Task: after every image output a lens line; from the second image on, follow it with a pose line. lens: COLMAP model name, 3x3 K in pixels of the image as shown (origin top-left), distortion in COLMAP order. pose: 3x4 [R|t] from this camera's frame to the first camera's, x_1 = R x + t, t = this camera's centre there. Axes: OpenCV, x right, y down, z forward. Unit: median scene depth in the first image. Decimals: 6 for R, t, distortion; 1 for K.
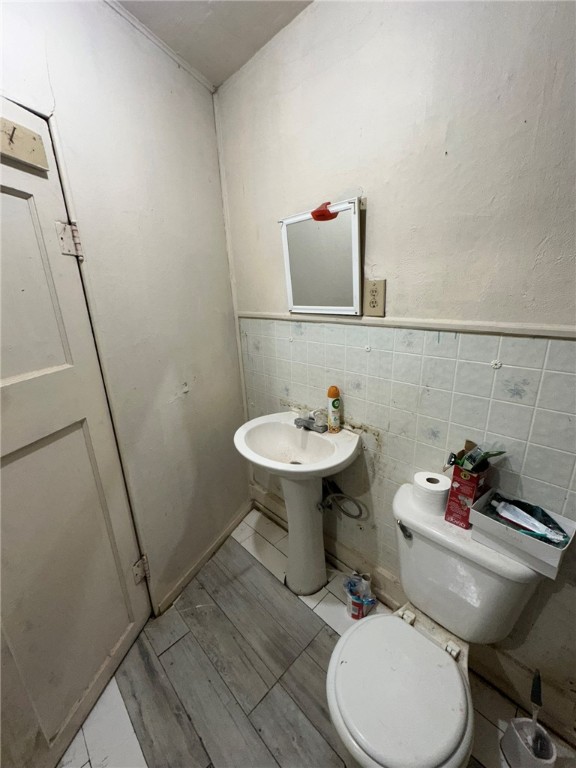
lens RADIAL K [[305.9, 0, 287.9], [0, 305.9, 388.7], [0, 0, 1]] dist [-0.003906, 0.000483]
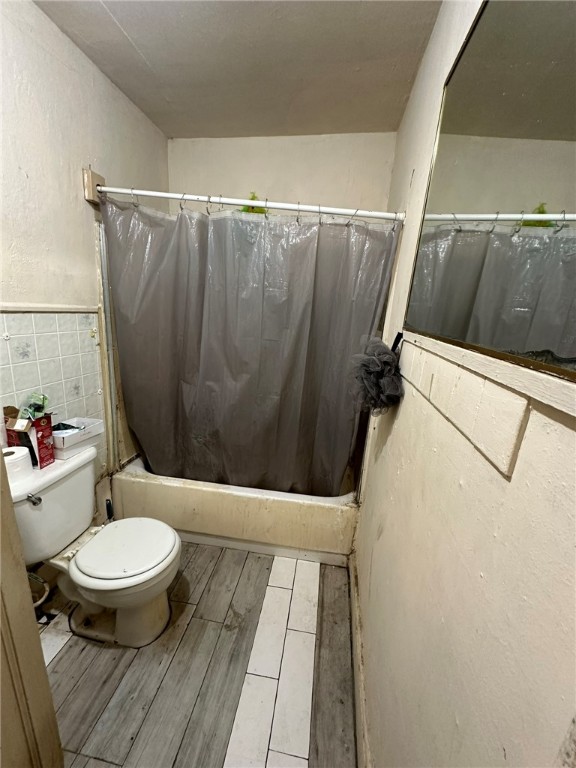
lens RADIAL K [[305.9, 0, 288.4], [0, 305.9, 384.5], [0, 0, 1]] dist [-0.003906, 0.000483]
pose [[-0.604677, -0.210344, 0.768194, -0.955110], [0.179486, 0.903701, 0.388729, -0.168250], [-0.775984, 0.372935, -0.508693, 0.751592]]
